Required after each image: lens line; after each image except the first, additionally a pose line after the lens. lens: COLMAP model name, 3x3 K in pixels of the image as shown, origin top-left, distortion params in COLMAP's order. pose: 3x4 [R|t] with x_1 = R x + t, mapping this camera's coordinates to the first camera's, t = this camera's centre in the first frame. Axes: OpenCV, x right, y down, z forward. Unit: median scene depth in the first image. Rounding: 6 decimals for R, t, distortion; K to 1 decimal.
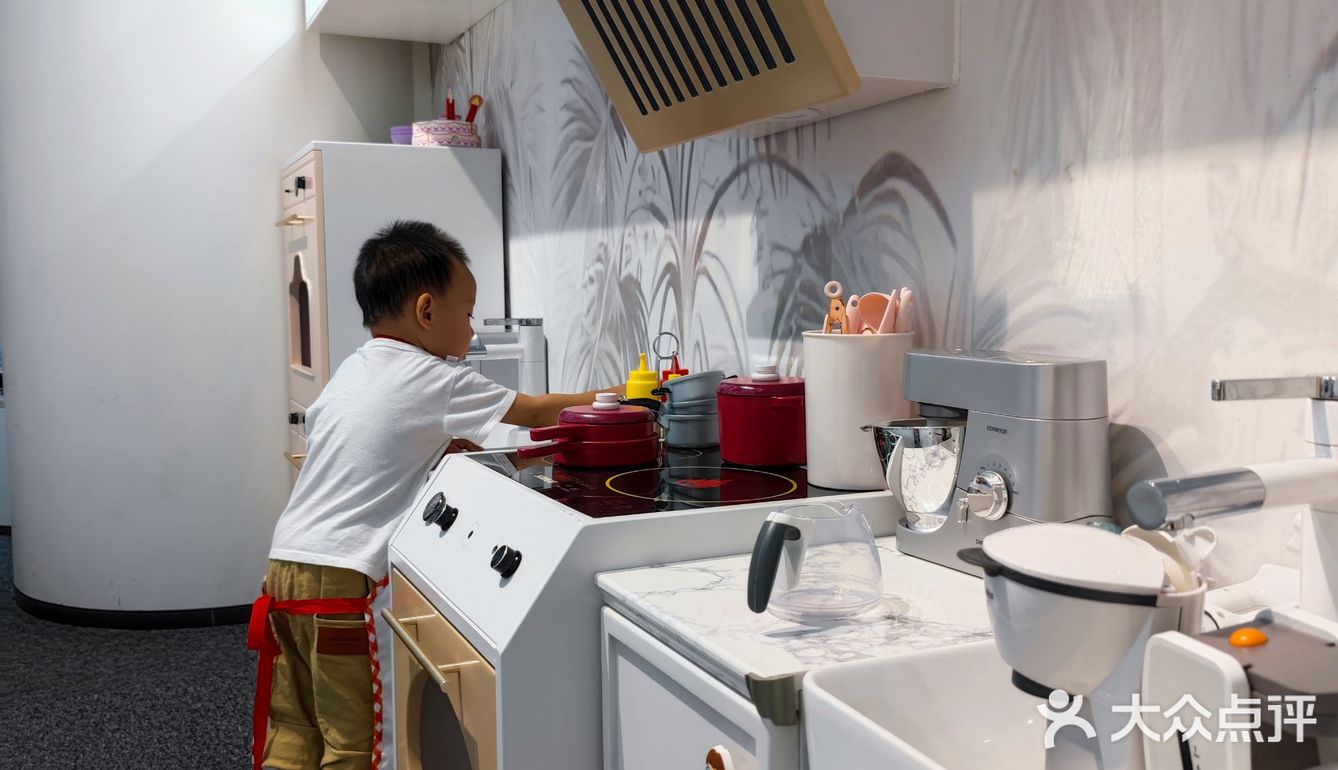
lens RADIAL K [[1215.5, 0, 675.9], [0, 1215.5, 388.9], [0, 0, 1]] dist [0.087887, -0.159105]
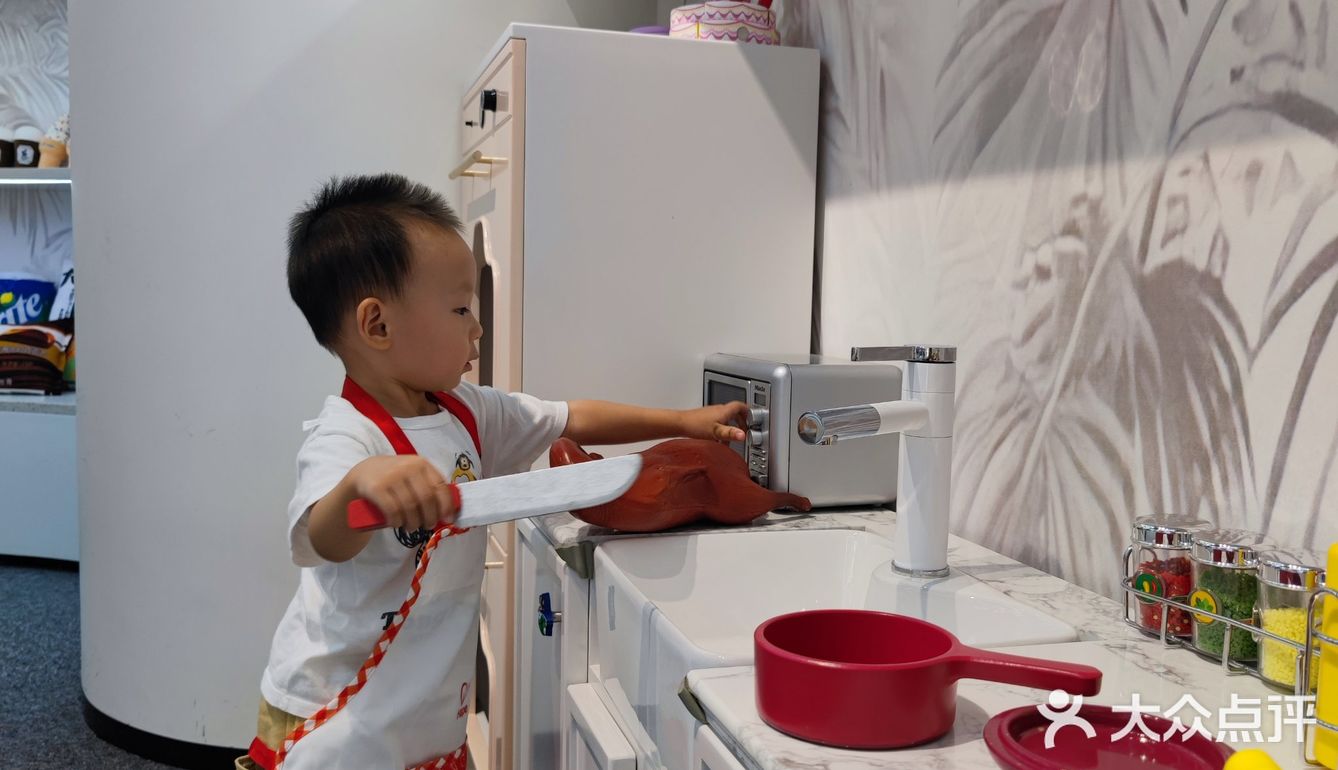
lens RADIAL K [[1191.5, 0, 696.5], [0, 1191.5, 392.3], [0, 0, 1]] dist [0.005040, -0.001887]
pose [[0.991732, 0.042435, -0.121103, -0.150278], [-0.042158, 0.999099, 0.004852, -0.037405], [0.121200, 0.000293, 0.992628, 0.505072]]
